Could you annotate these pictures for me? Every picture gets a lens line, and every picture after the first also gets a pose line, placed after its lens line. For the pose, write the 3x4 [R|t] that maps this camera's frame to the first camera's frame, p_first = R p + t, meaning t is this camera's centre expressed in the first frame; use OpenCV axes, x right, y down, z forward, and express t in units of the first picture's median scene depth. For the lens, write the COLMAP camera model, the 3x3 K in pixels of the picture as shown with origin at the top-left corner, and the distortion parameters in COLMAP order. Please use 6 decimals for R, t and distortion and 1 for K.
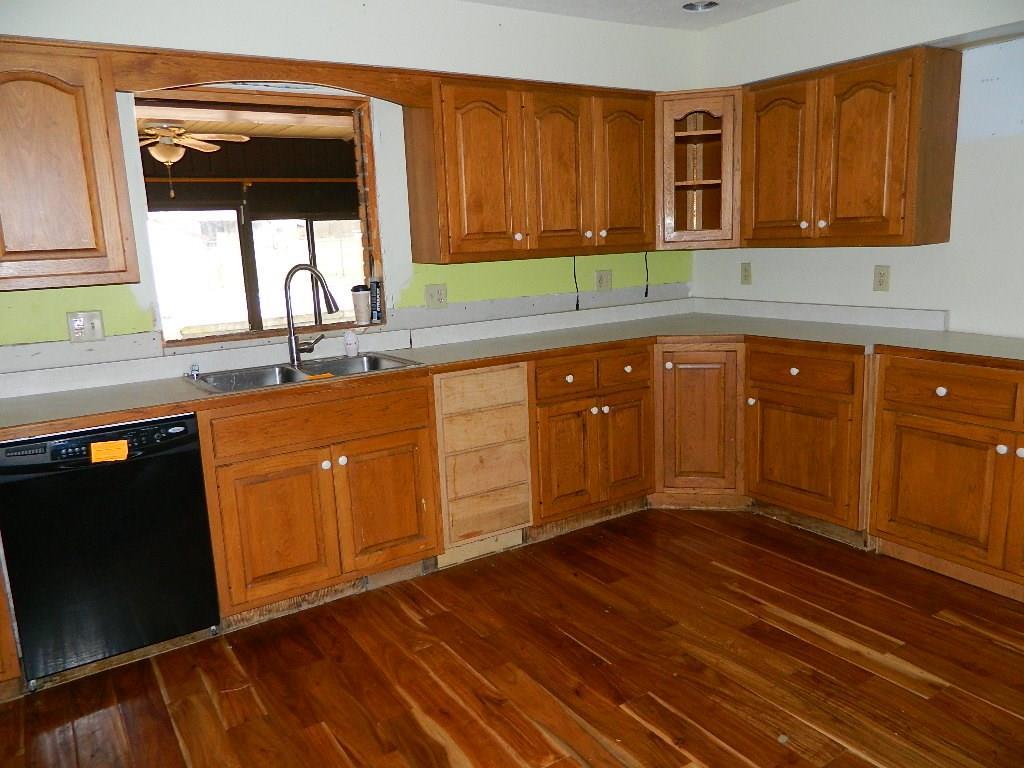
lens RADIAL K [[761.2, 0, 512.0], [0, 761.2, 384.0], [0, 0, 1]] dist [0.011119, -0.002991]
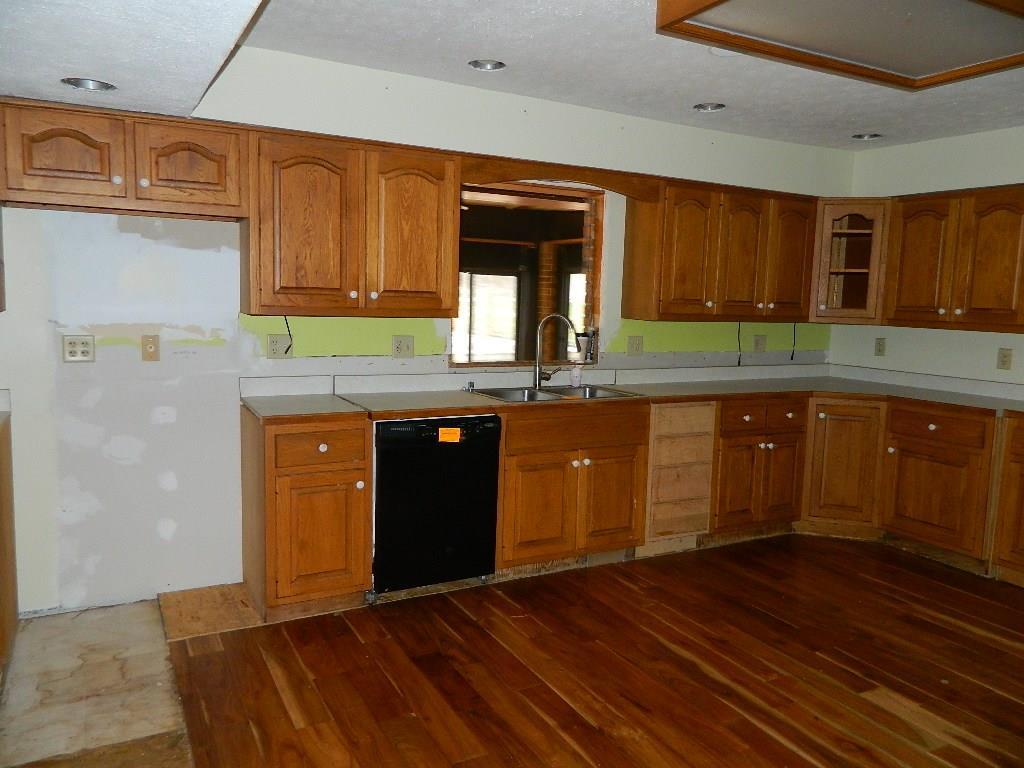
lens RADIAL K [[761.2, 0, 512.0], [0, 761.2, 384.0], [0, 0, 1]] dist [0.011119, -0.002991]
pose [[0.994344, 0.080737, -0.069008, -0.228290], [-0.085585, 0.993838, -0.070440, 0.059086], [0.062895, 0.075948, 0.995126, -0.284861]]
